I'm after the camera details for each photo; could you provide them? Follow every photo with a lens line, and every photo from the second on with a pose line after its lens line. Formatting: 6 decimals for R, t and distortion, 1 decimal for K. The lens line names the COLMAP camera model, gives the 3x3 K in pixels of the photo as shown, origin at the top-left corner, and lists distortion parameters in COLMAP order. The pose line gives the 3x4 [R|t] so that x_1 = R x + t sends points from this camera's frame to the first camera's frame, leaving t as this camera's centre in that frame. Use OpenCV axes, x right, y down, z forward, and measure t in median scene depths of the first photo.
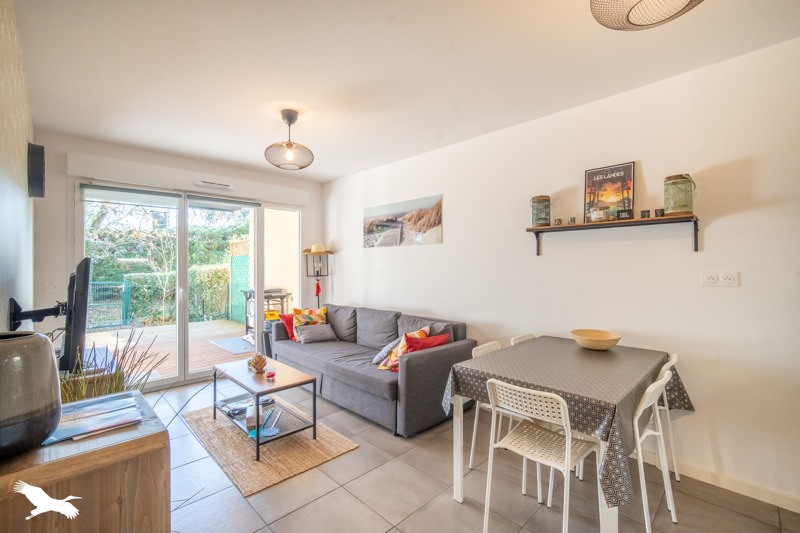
lens RADIAL K [[354.4, 0, 398.4], [0, 354.4, 269.3], [0, 0, 1]] dist [-0.000203, -0.000132]
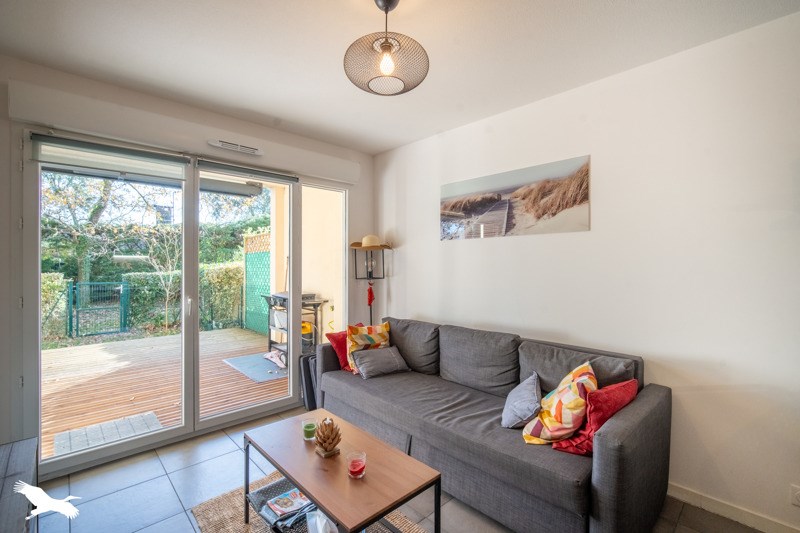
lens RADIAL K [[364.5, 0, 402.3], [0, 364.5, 268.7], [0, 0, 1]] dist [-0.002544, -0.000016]
pose [[0.999900, 0.002956, -0.013856, -0.166947], [-0.002950, 0.999996, 0.000435, -0.002373], [0.013857, -0.000394, 0.999904, 0.263468]]
